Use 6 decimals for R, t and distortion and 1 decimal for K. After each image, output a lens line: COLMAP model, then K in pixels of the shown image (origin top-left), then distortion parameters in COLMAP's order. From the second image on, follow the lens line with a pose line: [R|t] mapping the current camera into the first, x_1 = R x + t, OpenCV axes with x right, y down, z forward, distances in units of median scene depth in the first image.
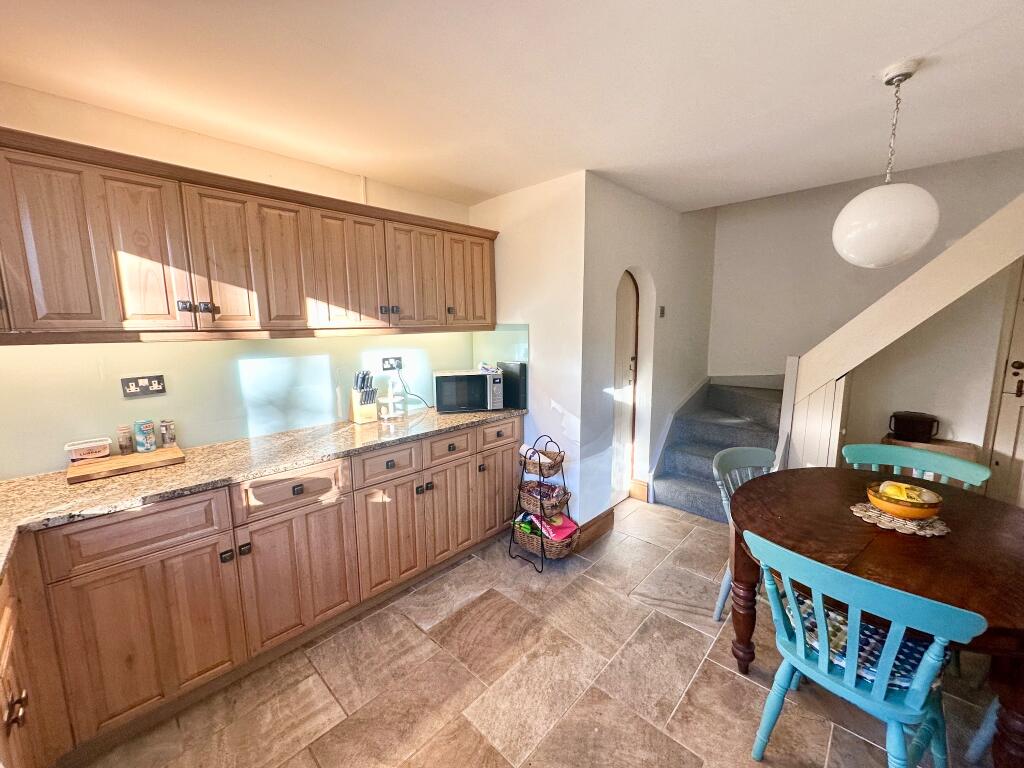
lens RADIAL K [[406.9, 0, 514.1], [0, 406.9, 383.2], [0, 0, 1]] dist [-0.002996, 0.000144]
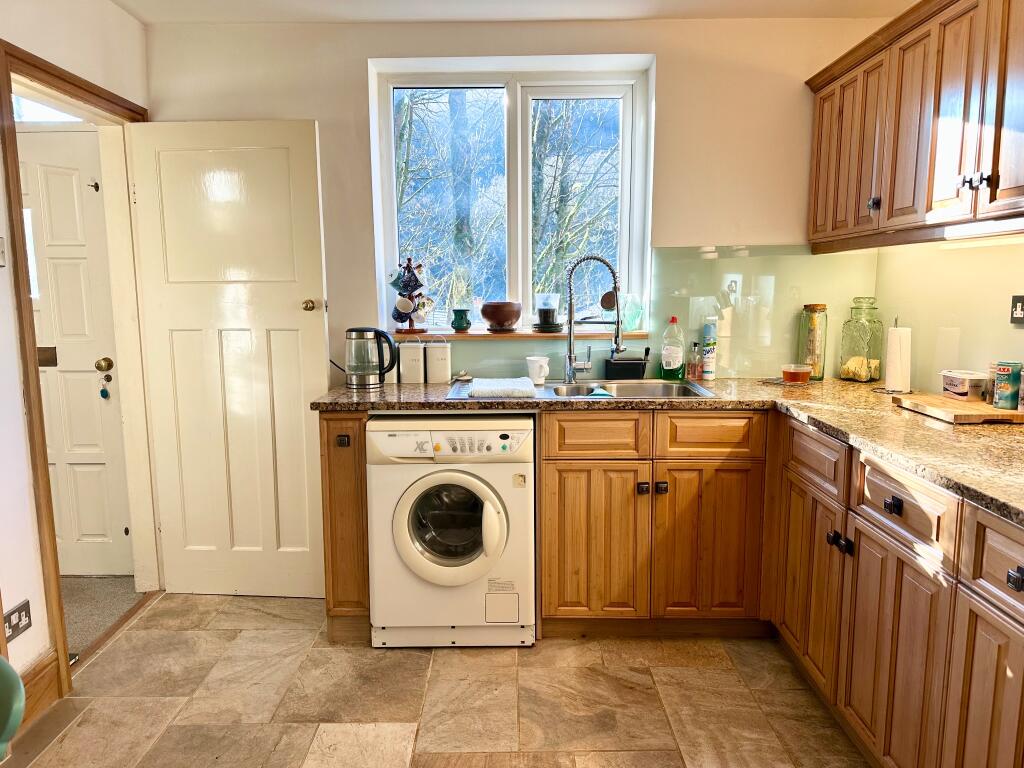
lens RADIAL K [[719.0, 0, 507.4], [0, 719.0, 386.2], [0, 0, 1]] dist [0.068118, -0.075655]
pose [[-0.729826, 0.109753, -0.674765, 0.470348], [-0.081994, 0.965851, 0.245784, -0.088335], [0.678698, 0.234706, -0.695904, 1.207689]]
